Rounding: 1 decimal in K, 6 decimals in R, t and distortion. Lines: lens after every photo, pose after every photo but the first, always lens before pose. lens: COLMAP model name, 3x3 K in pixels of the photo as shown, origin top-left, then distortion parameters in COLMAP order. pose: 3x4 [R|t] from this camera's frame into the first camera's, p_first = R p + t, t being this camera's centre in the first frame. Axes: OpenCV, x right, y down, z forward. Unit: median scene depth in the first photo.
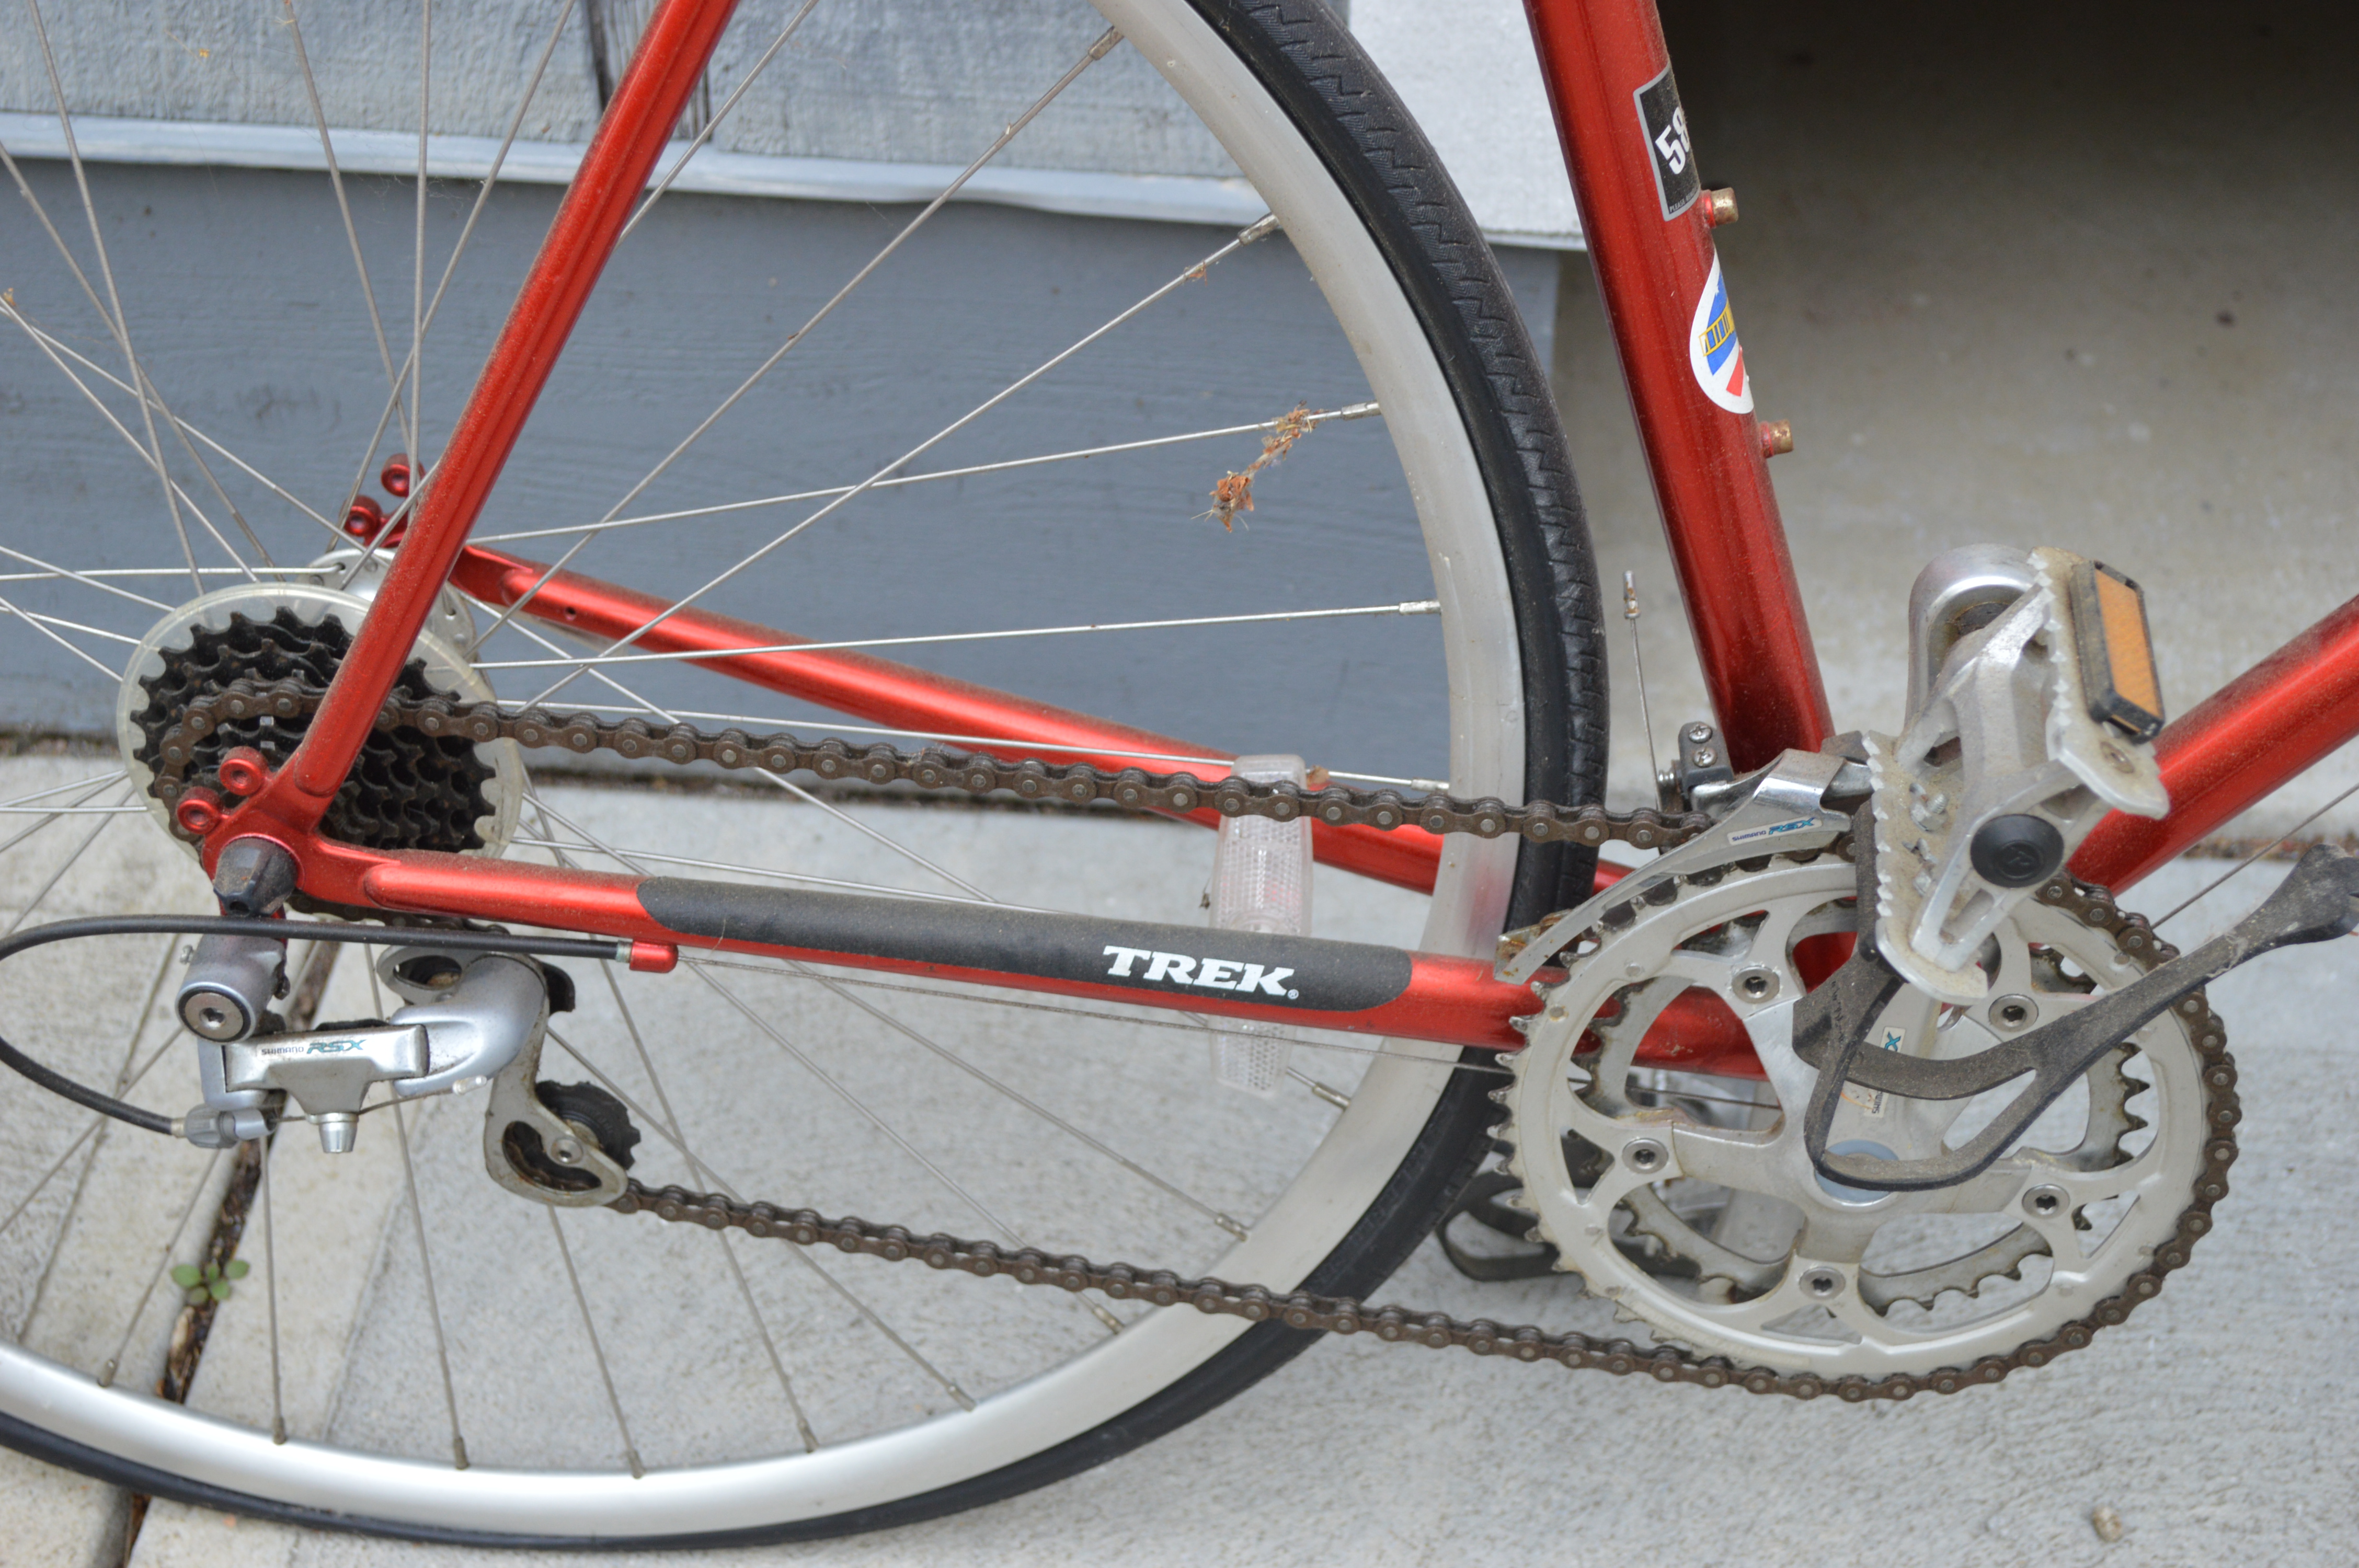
lens RADIAL K [[3700.6, 0, 1196.9], [0, 3700.6, 790.6], [0, 0, 1]] dist [-0.007749, 0.000000]
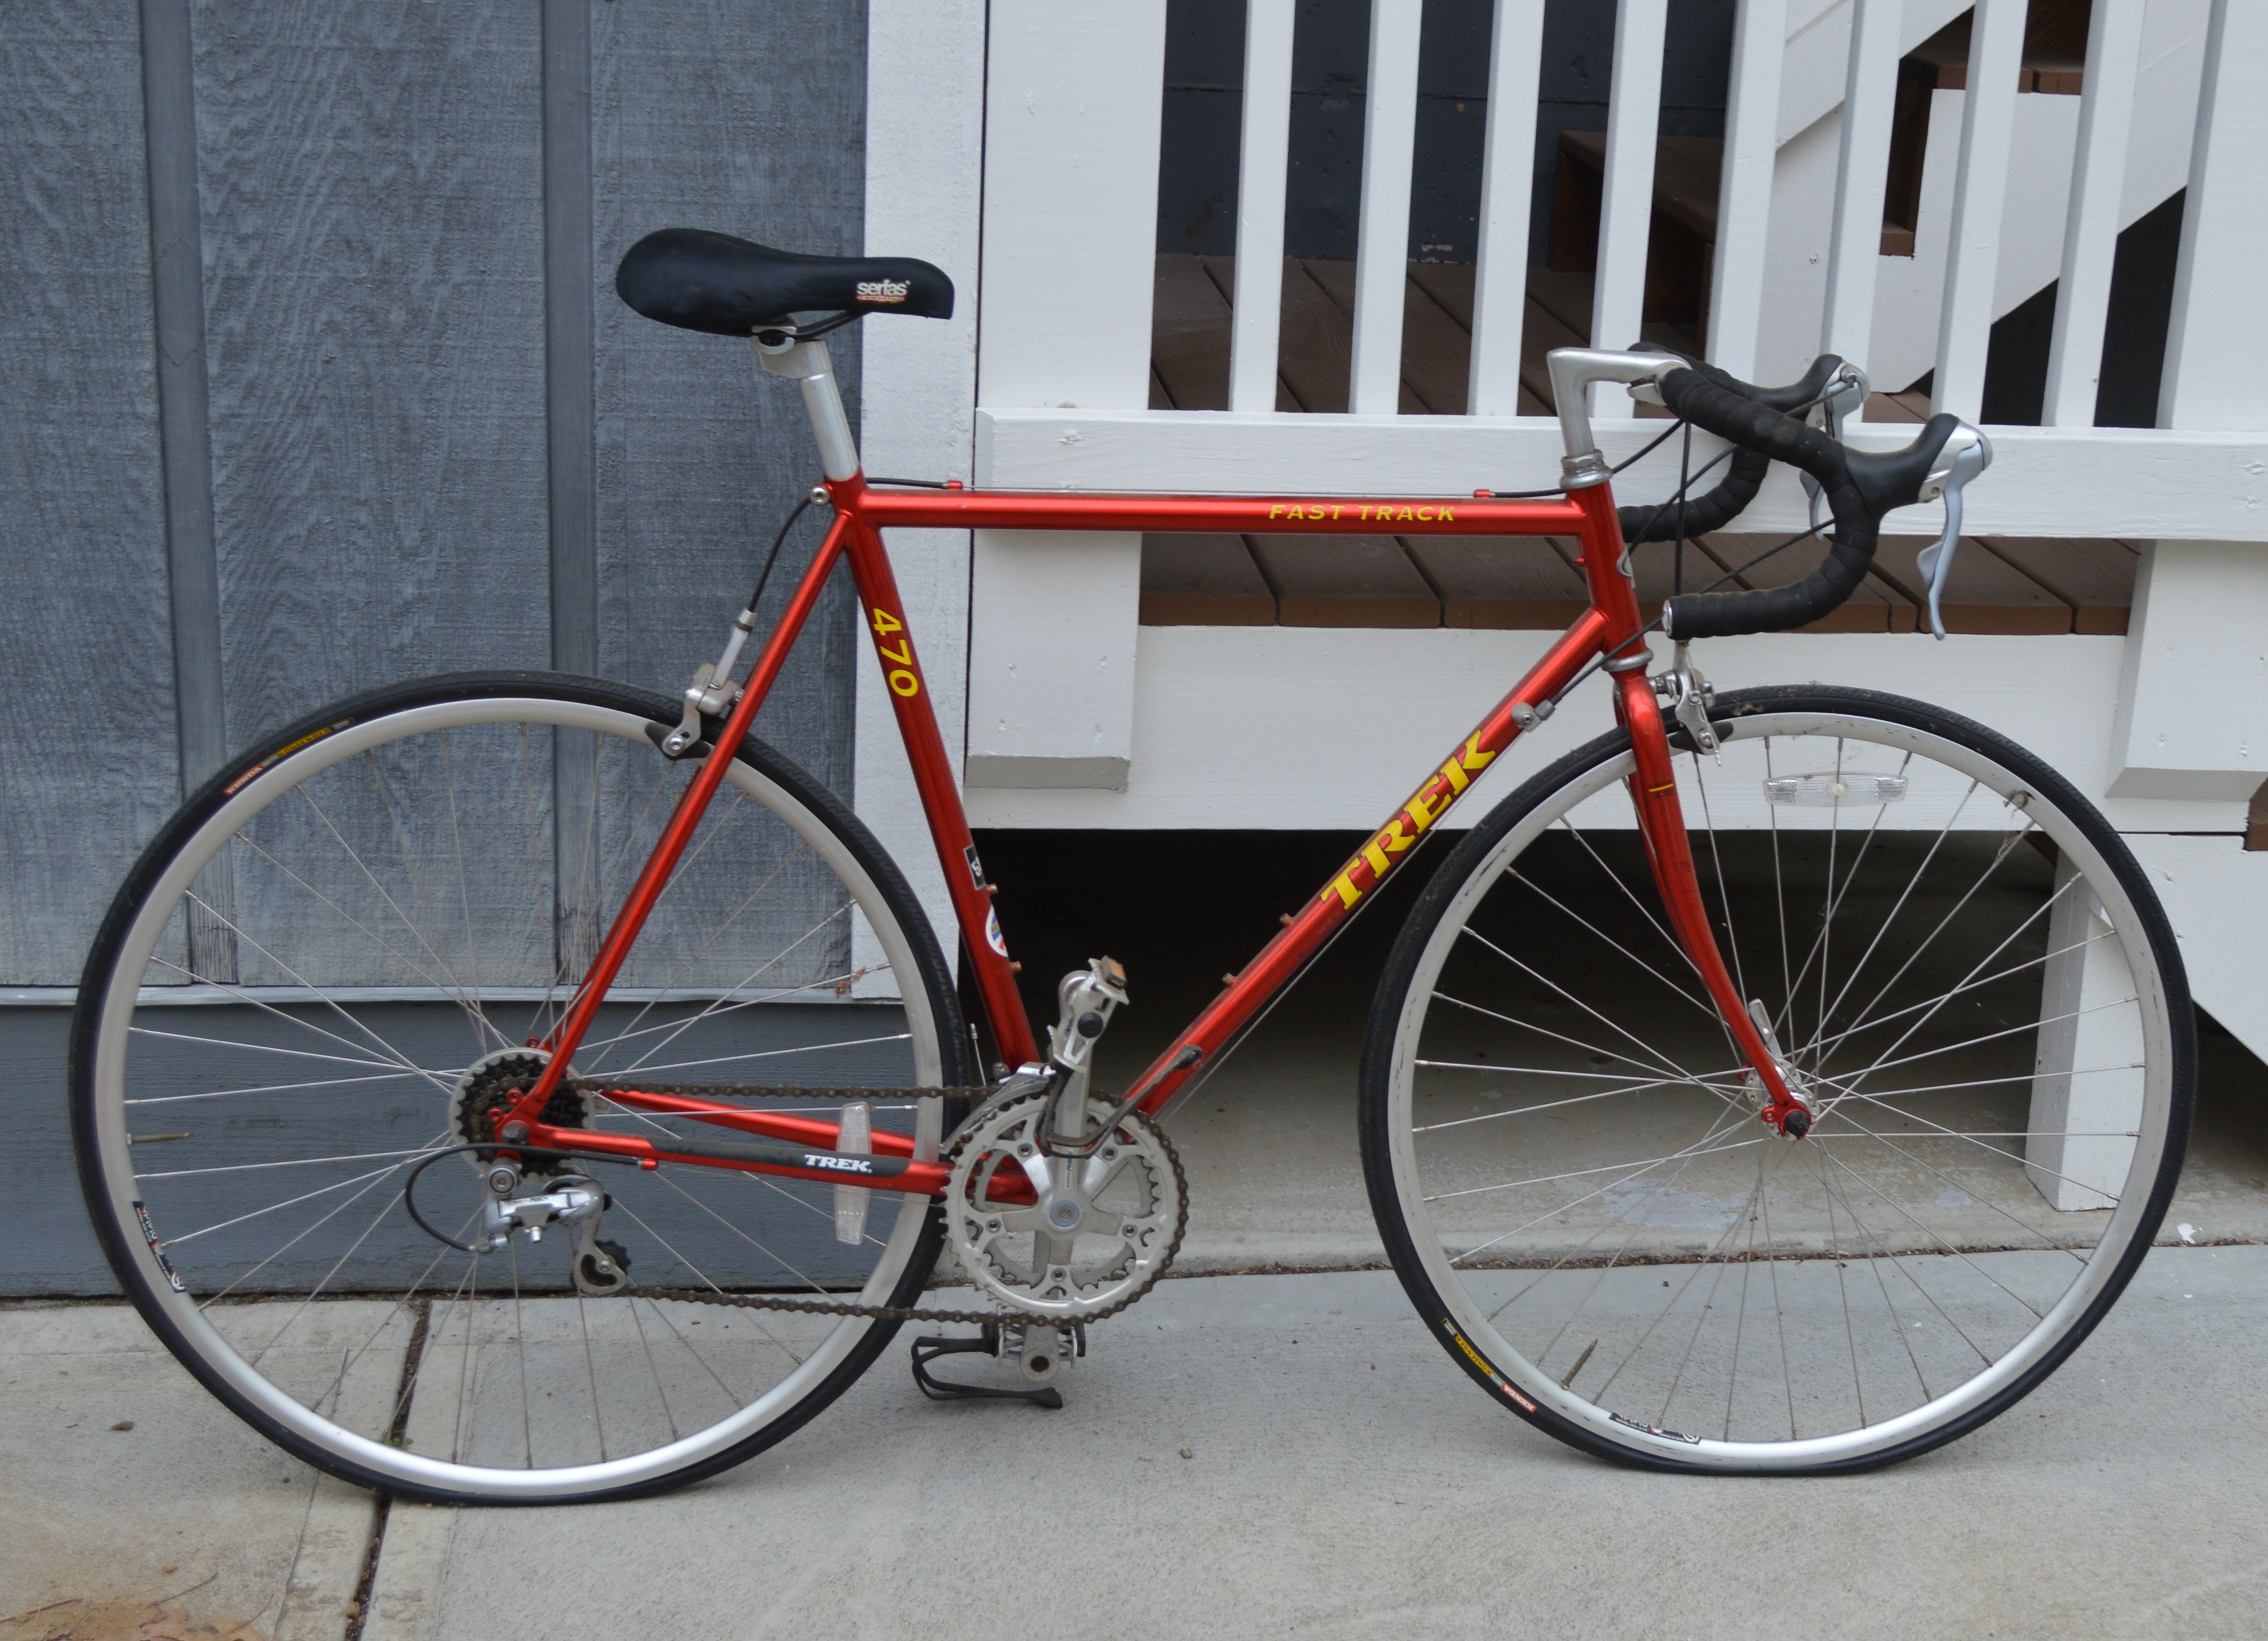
lens RADIAL K [[3546.8, 0, 1234.1], [0, 3546.8, 823.2], [0, 0, 1]] dist [0.069313, 0.000000]
pose [[0.977677, -0.024102, 0.208727, -0.273532], [0.108358, 0.908942, -0.402595, 0.972371], [-0.180018, 0.416225, 0.891263, -1.681151]]
